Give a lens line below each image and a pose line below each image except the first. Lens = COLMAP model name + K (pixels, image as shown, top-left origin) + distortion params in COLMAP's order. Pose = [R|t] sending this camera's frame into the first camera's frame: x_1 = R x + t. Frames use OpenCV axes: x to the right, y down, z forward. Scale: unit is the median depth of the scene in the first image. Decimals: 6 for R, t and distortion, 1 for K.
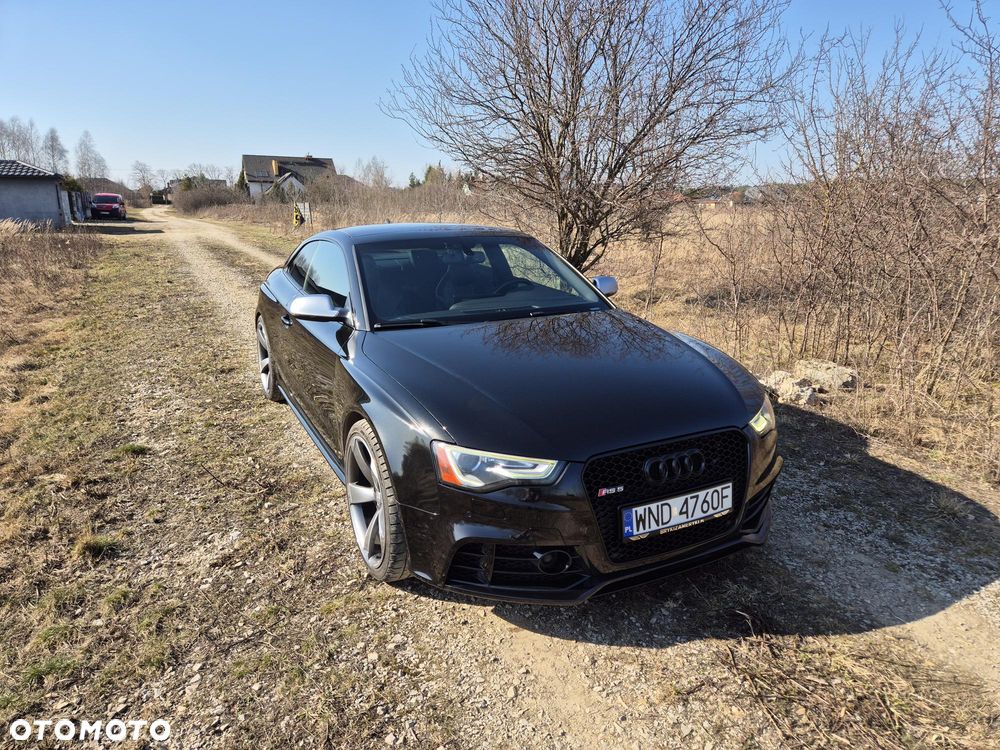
lens RADIAL K [[671.0, 0, 500.0], [0, 671.0, 375.0], [0, 0, 1]] dist [0.069568, -0.060367]
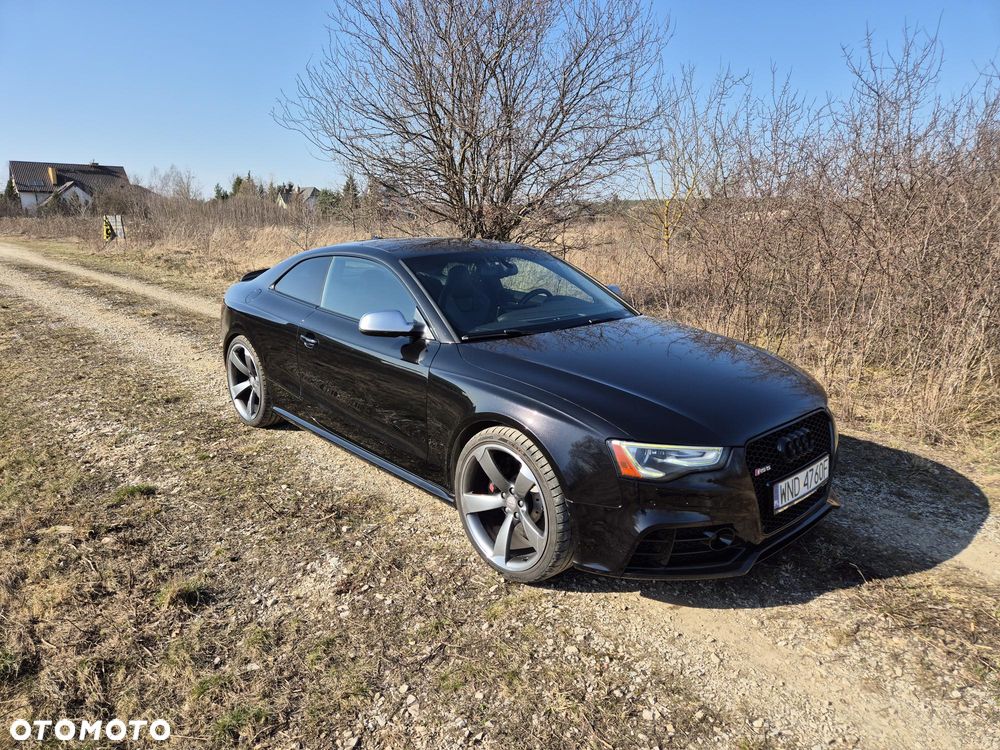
lens RADIAL K [[671.0, 0, 500.0], [0, 671.0, 375.0], [0, 0, 1]] dist [0.069568, -0.060367]
pose [[0.965262, -0.059320, 0.254462, -0.492039], [0.064269, 0.997870, -0.011173, -0.003348], [-0.253257, 0.027139, 0.967018, 0.004228]]
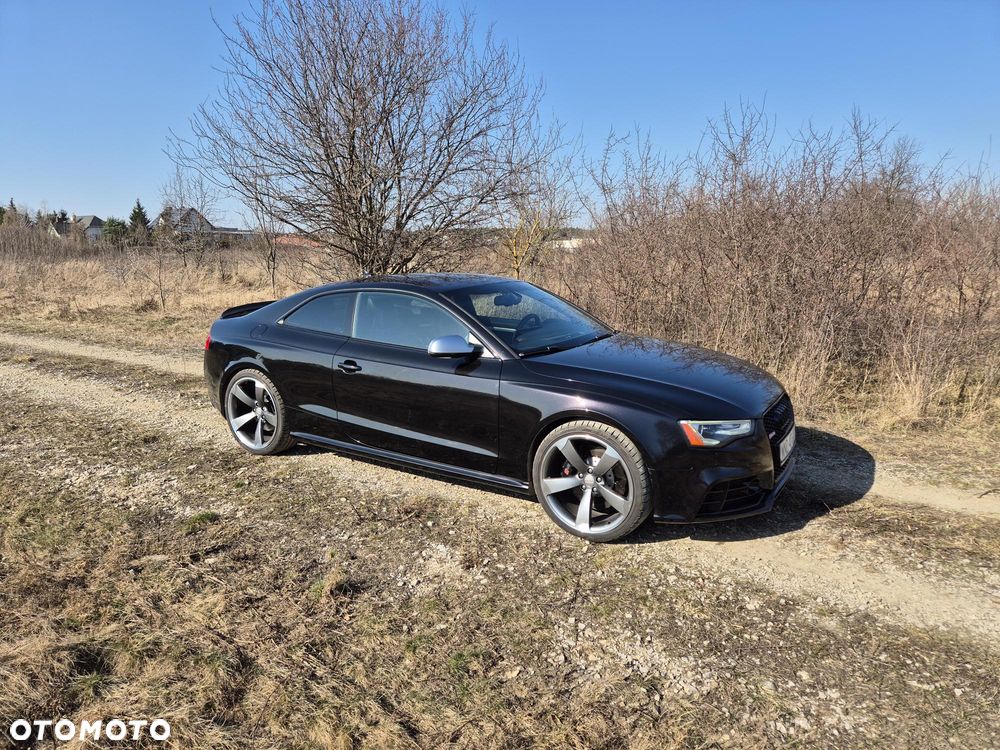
lens RADIAL K [[669.6, 0, 494.9], [0, 669.6, 368.5], [0, 0, 1]] dist [0.071848, -0.062746]
pose [[0.861737, -0.101159, 0.497168, -1.063058], [0.136149, 0.990086, -0.034533, -0.014978], [-0.488746, 0.097447, 0.866967, -0.070234]]
